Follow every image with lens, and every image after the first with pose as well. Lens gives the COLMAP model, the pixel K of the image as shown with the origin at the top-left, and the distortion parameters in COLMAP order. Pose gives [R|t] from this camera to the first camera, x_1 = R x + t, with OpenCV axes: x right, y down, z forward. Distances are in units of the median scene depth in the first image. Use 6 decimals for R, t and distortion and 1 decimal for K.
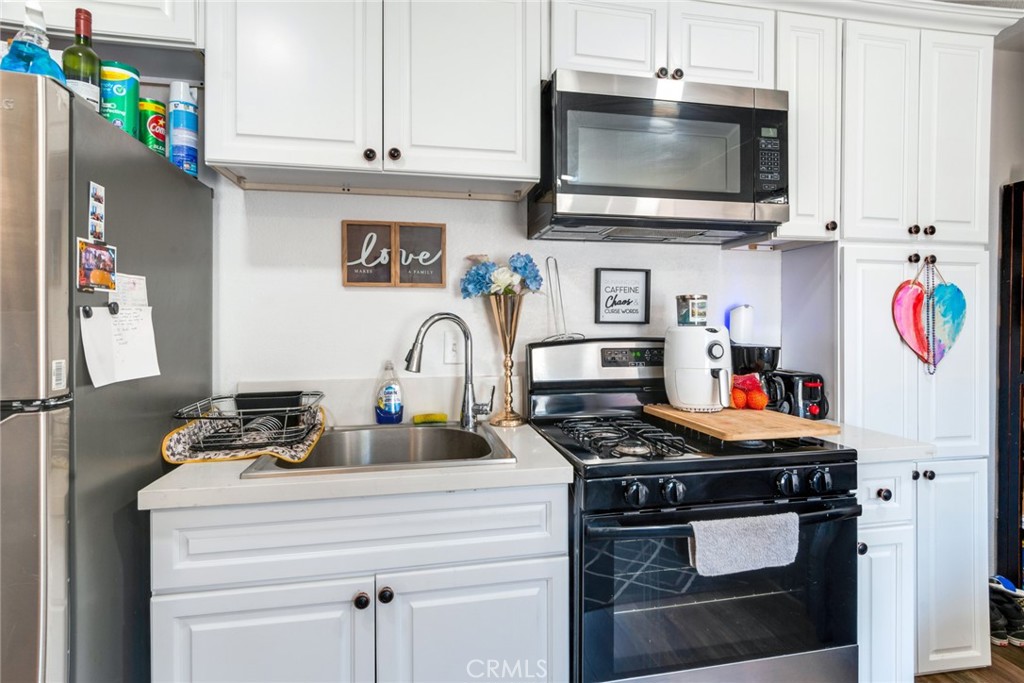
lens RADIAL K [[548.9, 0, 528.1], [0, 548.9, 322.2], [0, 0, 1]] dist [0.003812, 0.001029]
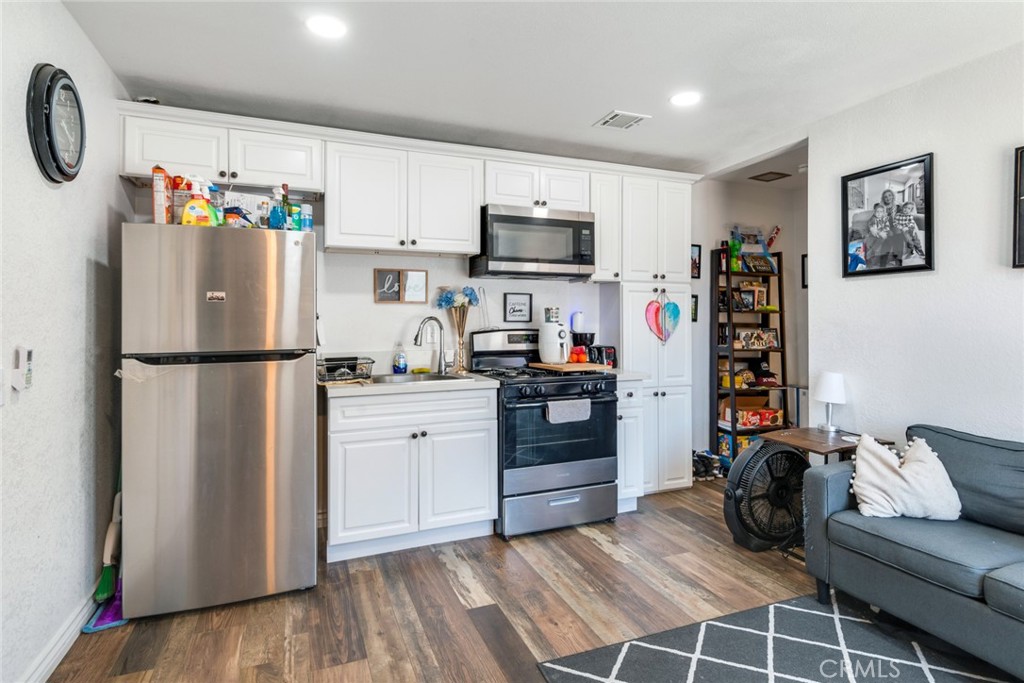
lens RADIAL K [[548.9, 0, 528.1], [0, 548.9, 322.2], [0, 0, 1]] dist [0.003812, 0.001029]
pose [[0.980028, -0.002720, 0.198840, -0.195080], [0.002518, 0.999996, 0.001266, 0.001820], [-0.198843, -0.000740, 0.980031, -0.988228]]
